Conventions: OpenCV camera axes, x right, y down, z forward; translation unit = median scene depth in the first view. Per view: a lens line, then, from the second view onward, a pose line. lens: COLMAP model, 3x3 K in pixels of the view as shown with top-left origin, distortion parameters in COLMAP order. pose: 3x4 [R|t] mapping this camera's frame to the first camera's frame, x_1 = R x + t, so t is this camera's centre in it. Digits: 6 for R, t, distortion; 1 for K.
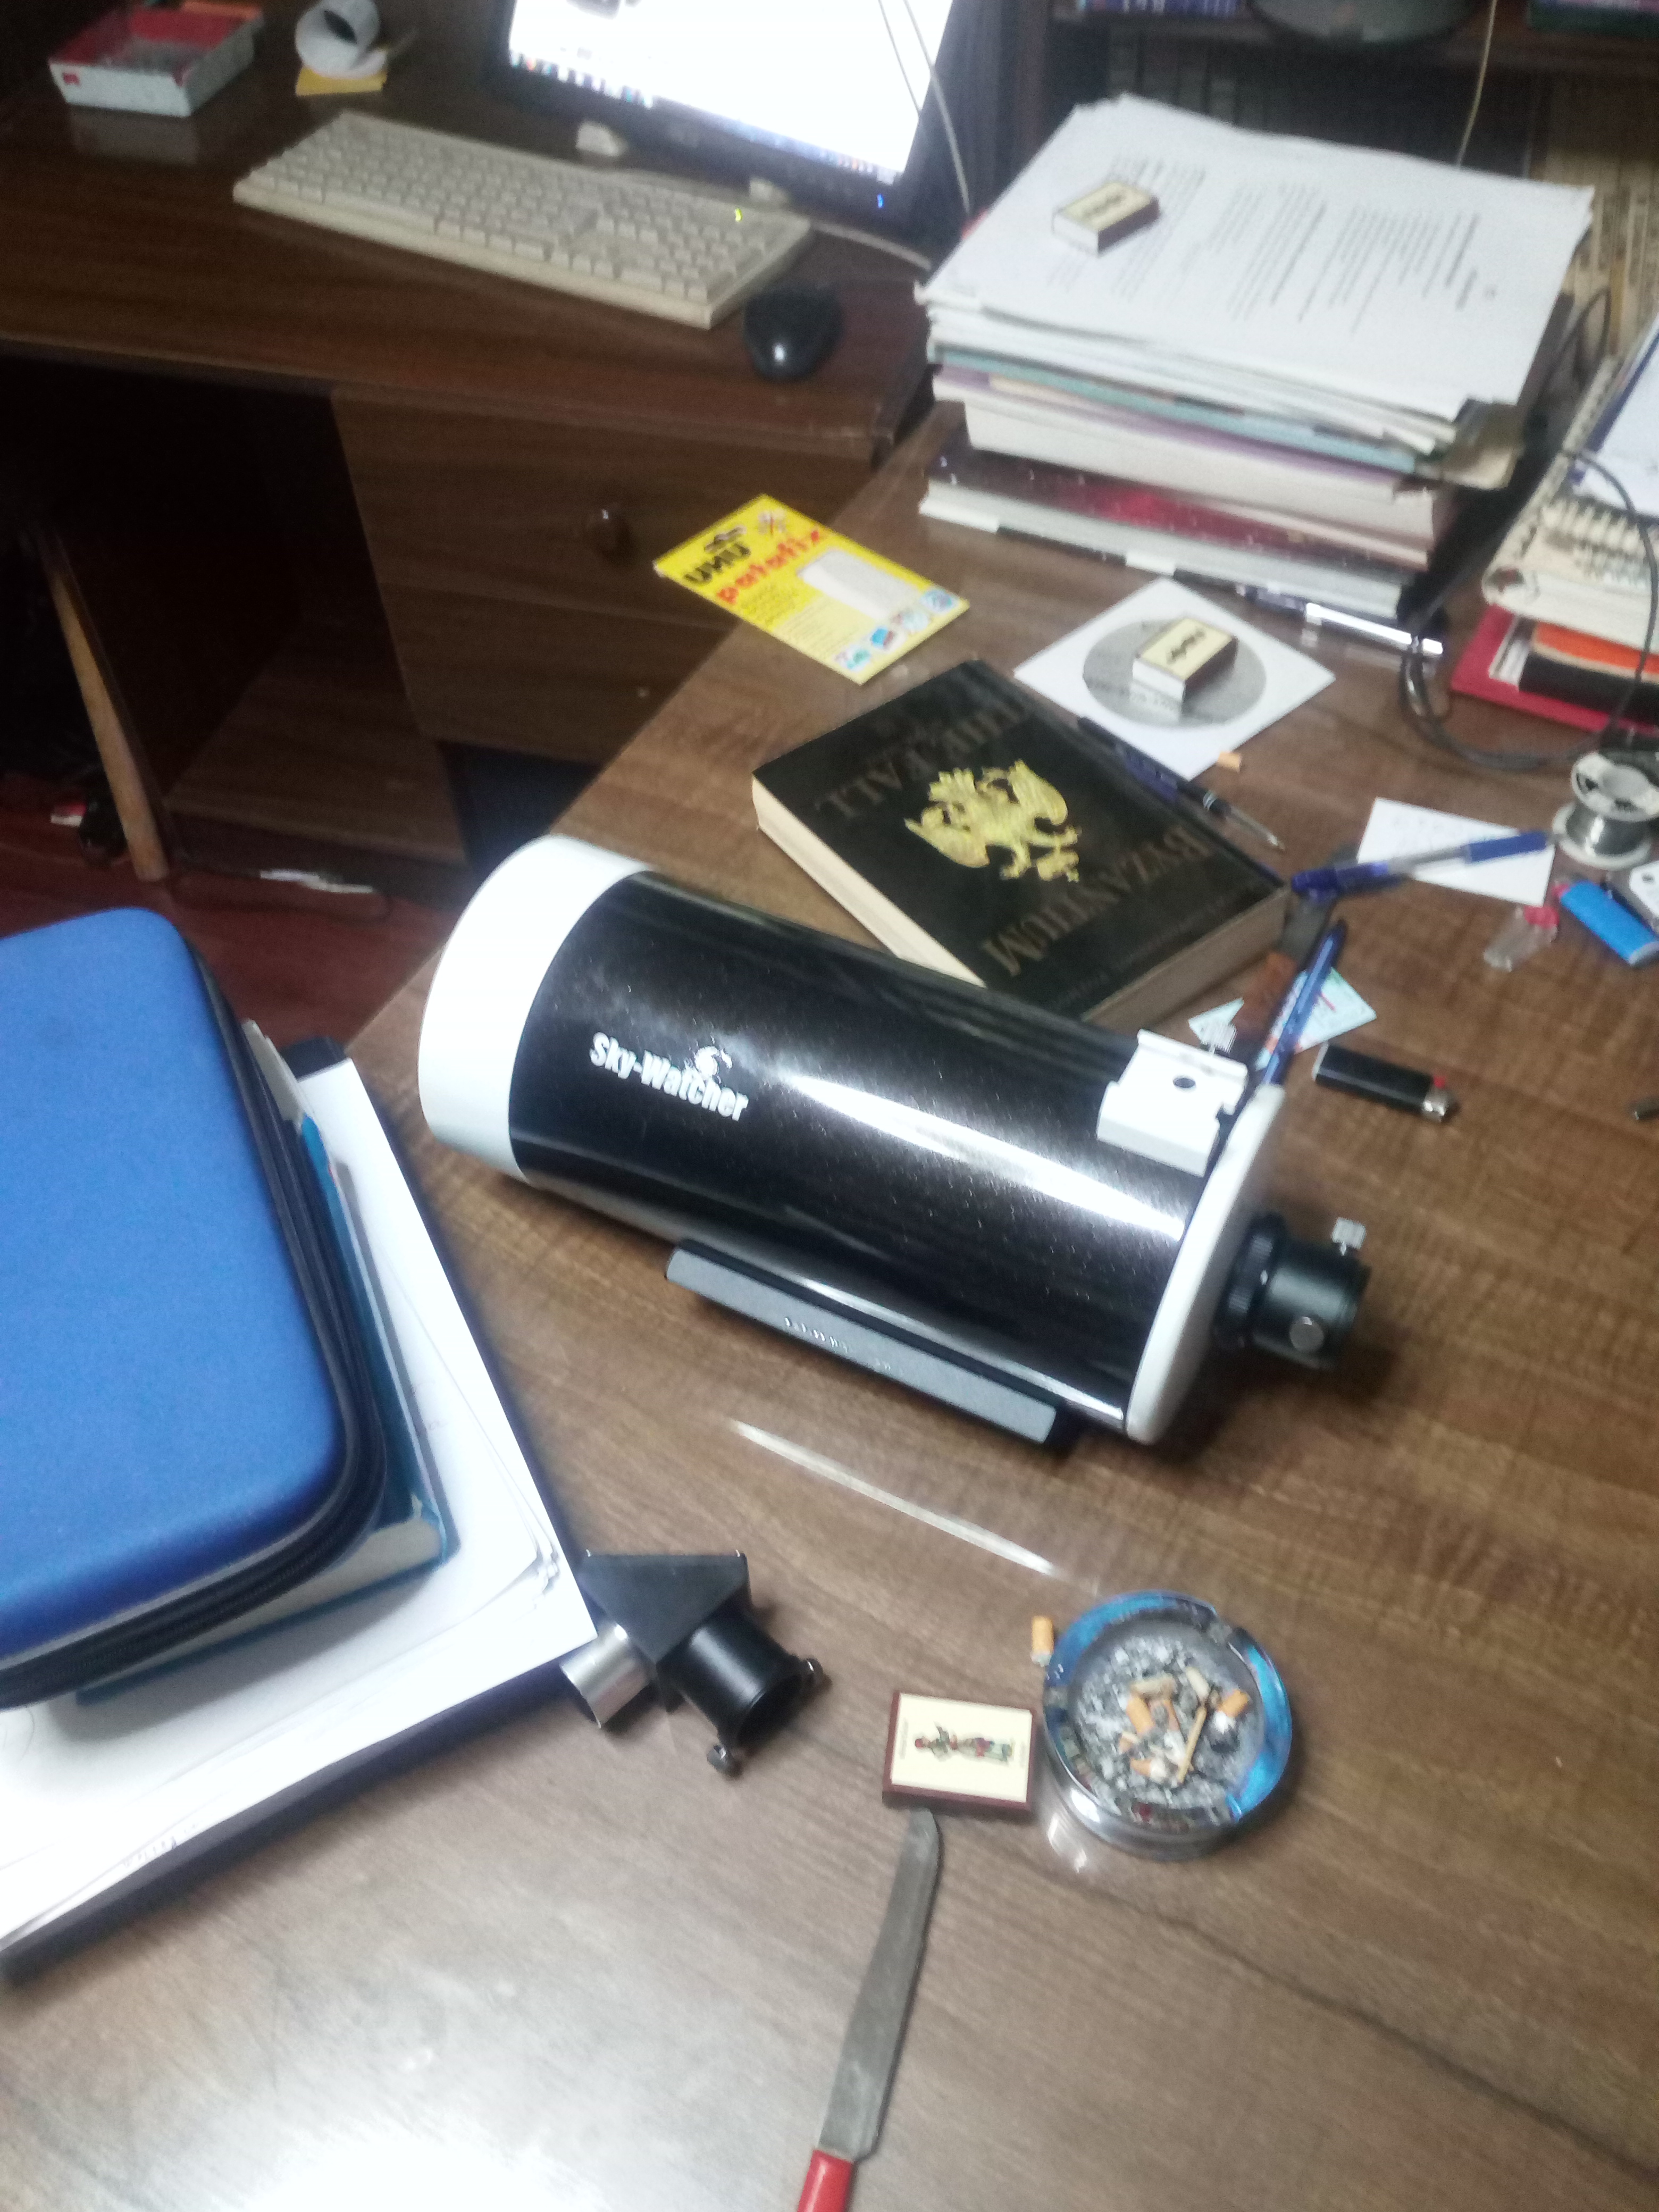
lens RADIAL K [[1721.8, 0, 823.5], [0, 1721.8, 1113.2], [0, 0, 1]] dist [0.095530, -0.189433]
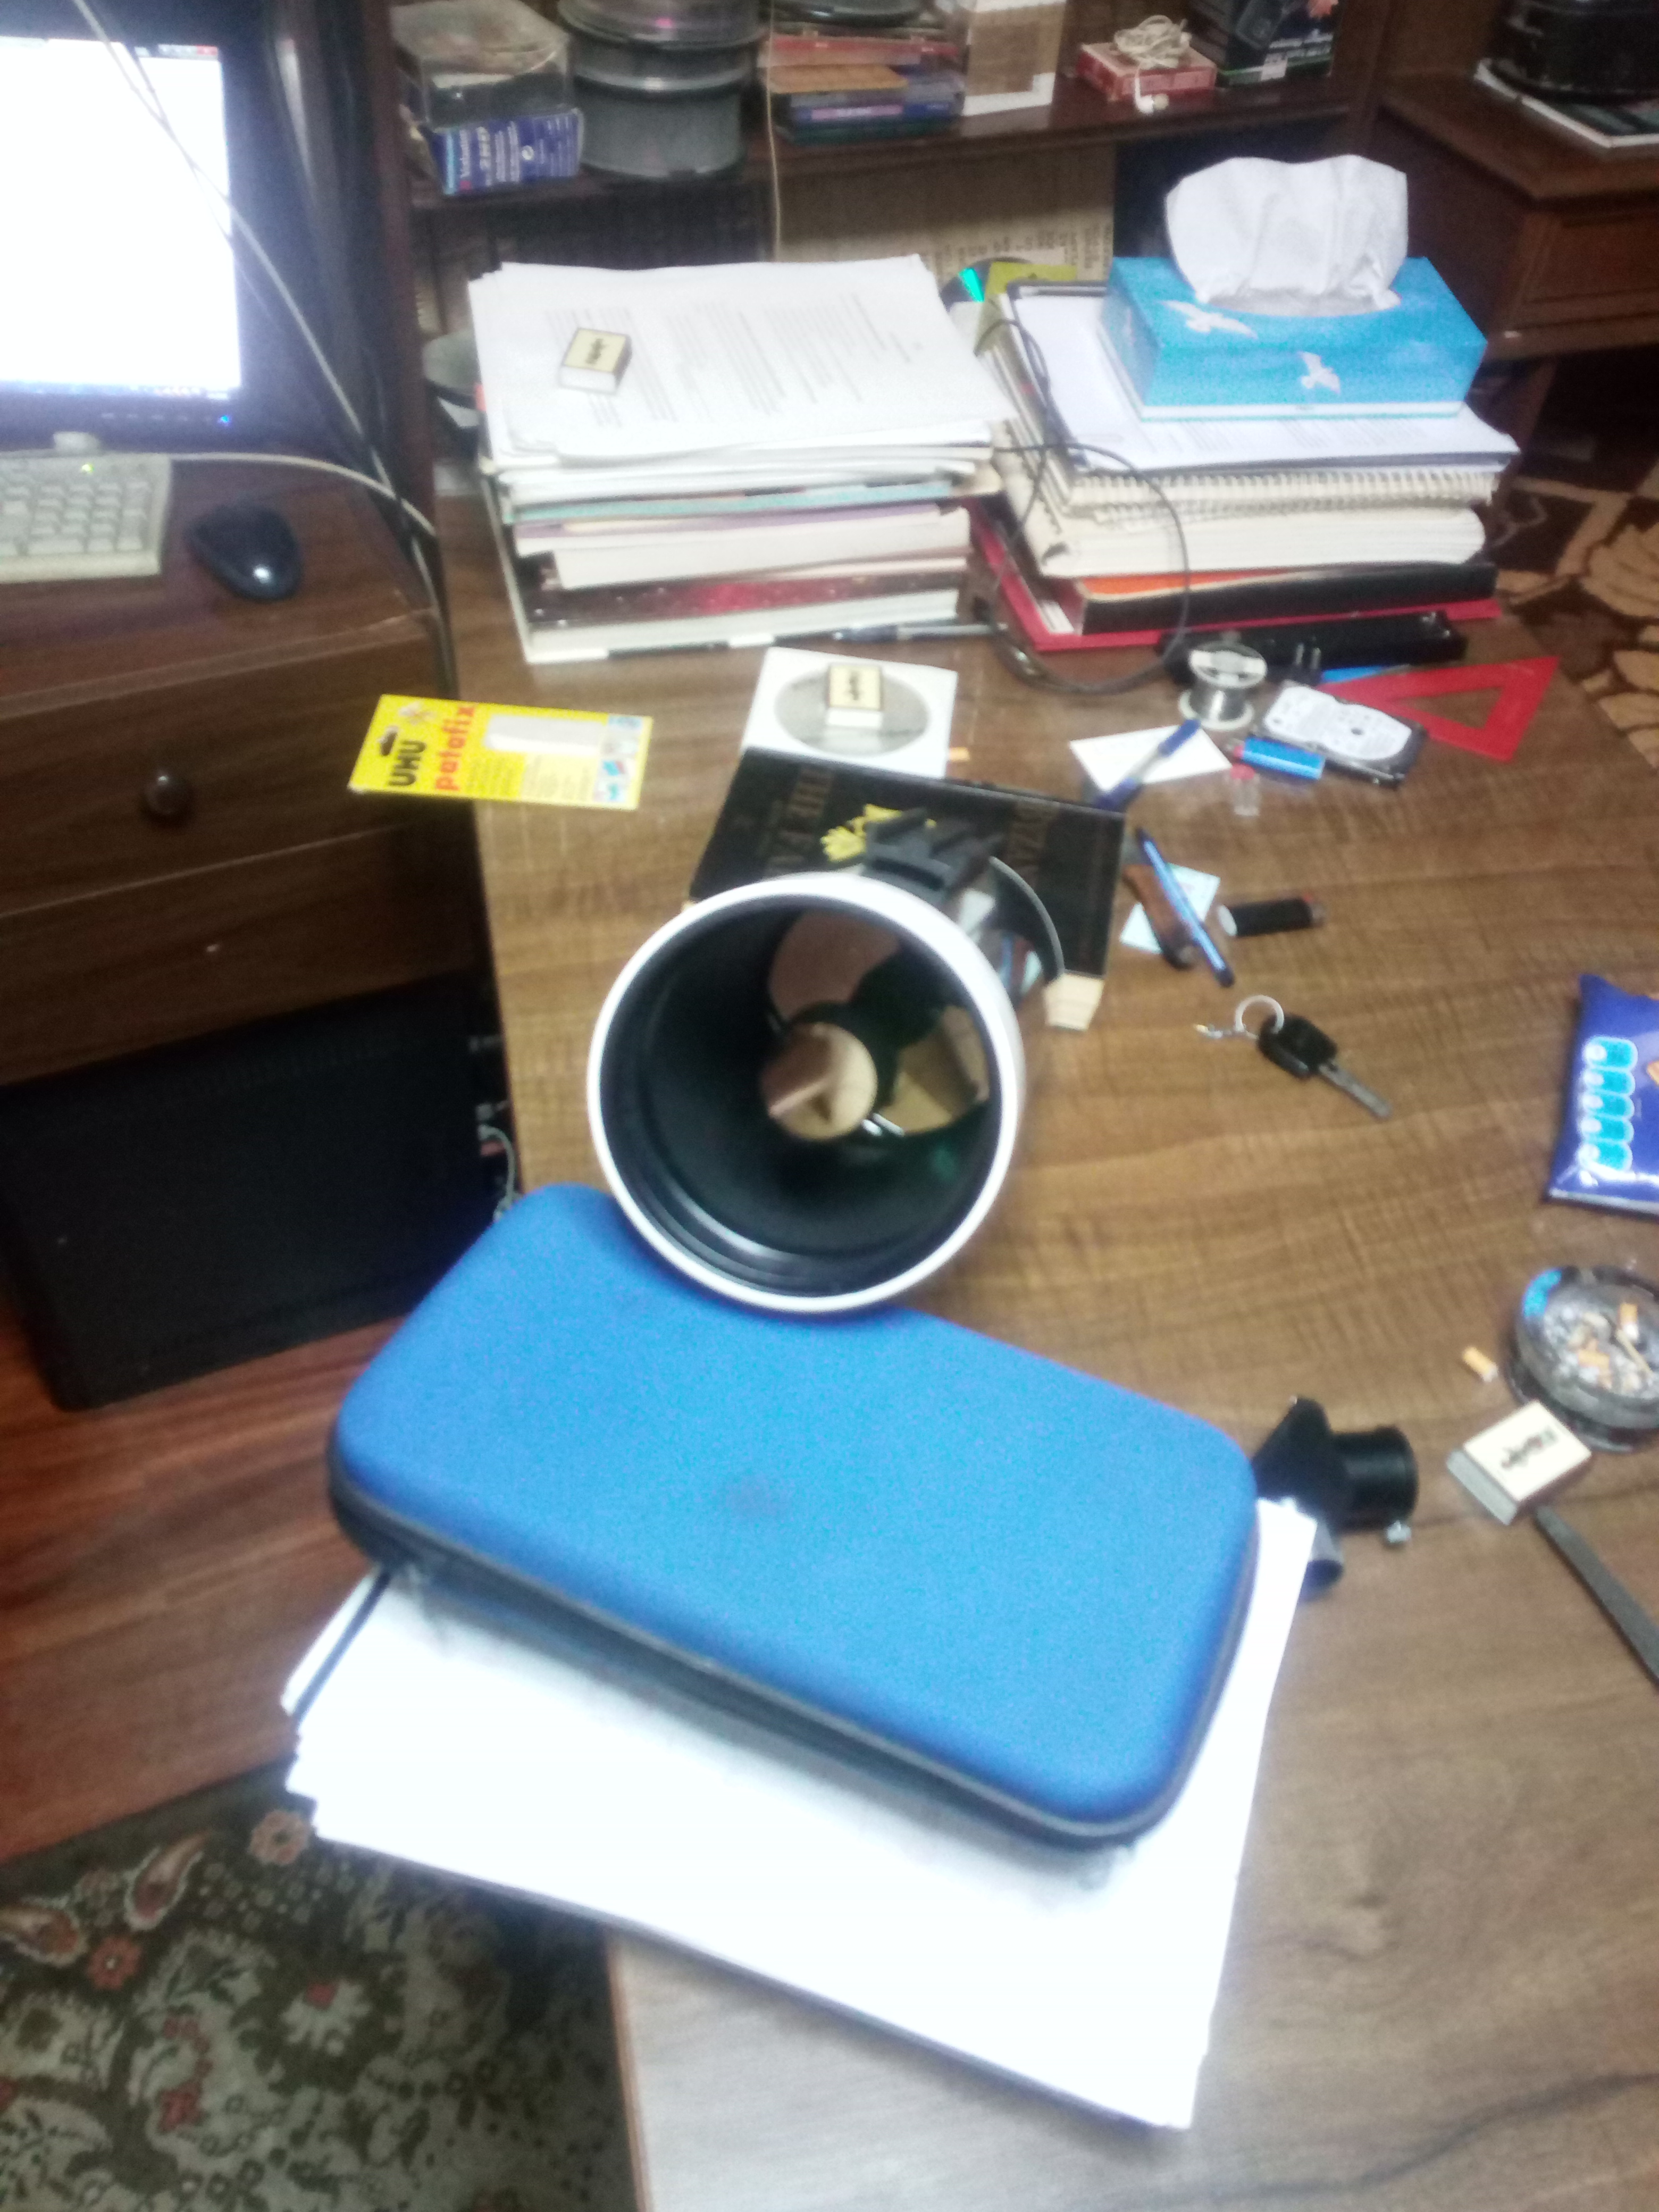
lens RADIAL K [[1721.8, 0, 823.5], [0, 1721.8, 1113.2], [0, 0, 1]] dist [0.095530, -0.189433]
pose [[0.760544, -0.419175, 0.495848, -0.511233], [0.458993, 0.887246, 0.046036, -0.082985], [-0.459237, 0.192578, 0.867188, 0.073290]]
